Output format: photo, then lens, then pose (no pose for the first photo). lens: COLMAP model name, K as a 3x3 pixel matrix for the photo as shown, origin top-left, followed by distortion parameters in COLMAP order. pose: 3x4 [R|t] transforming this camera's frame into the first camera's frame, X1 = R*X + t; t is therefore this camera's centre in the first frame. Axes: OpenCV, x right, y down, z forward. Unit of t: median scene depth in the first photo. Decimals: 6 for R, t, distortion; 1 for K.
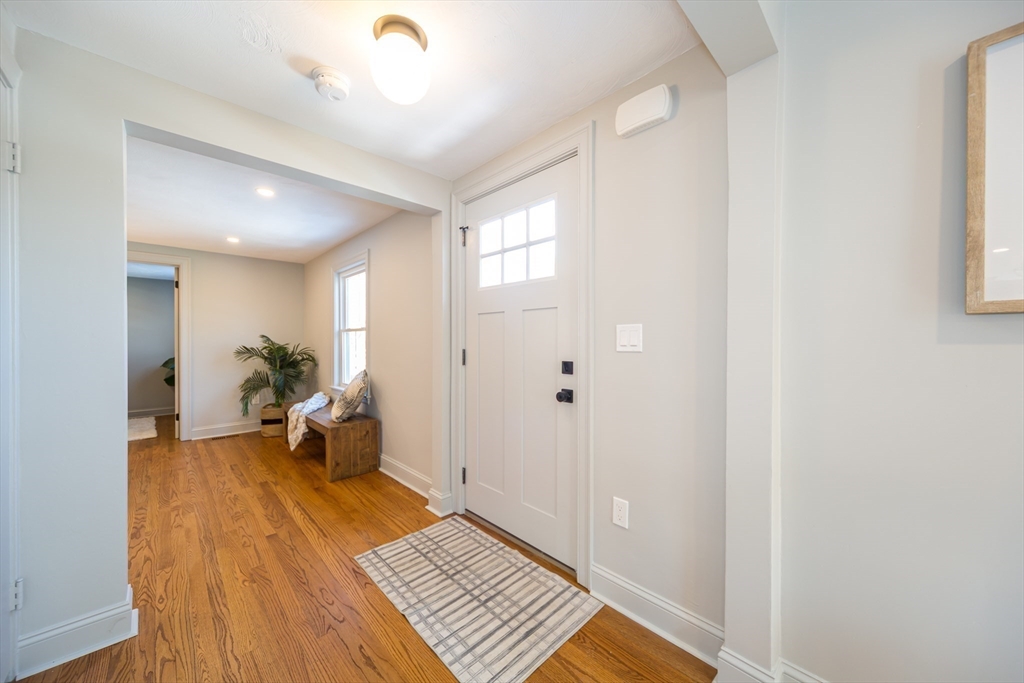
lens RADIAL K [[377.8, 0, 513.3], [0, 377.8, 345.6], [0, 0, 1]] dist [0.006844, -0.000333]
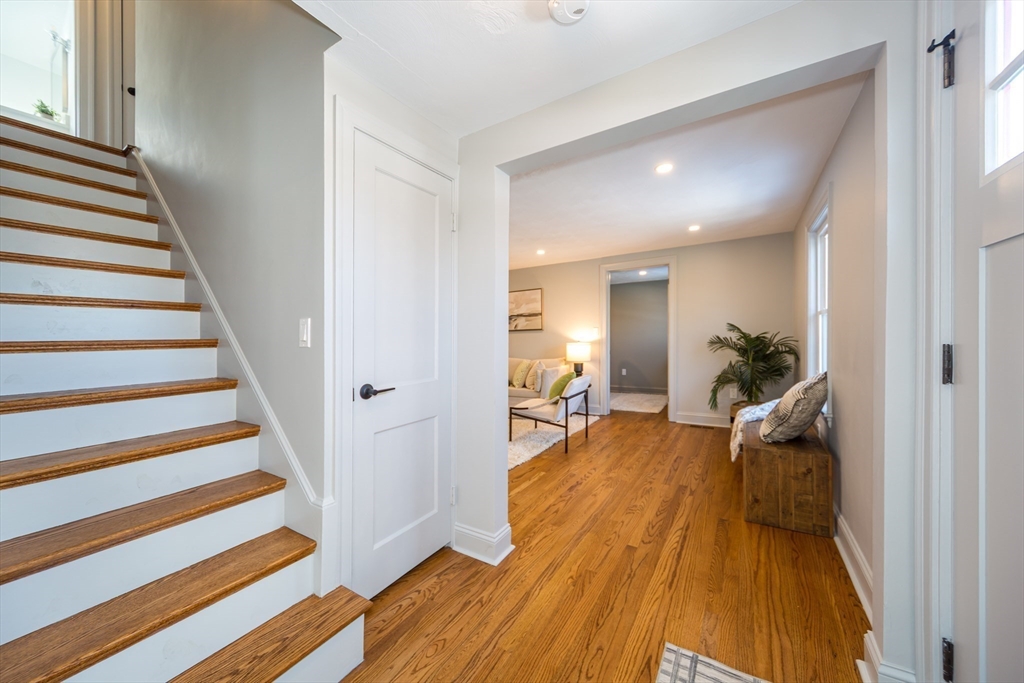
lens RADIAL K [[377.8, 0, 517.0], [0, 377.8, 336.0], [0, 0, 1]] dist [0.006844, -0.000333]
pose [[0.231645, -0.004495, -0.972790, 0.148385], [0.011665, 0.999930, -0.001843, -0.003394], [0.972730, -0.010920, 0.231681, 0.439914]]
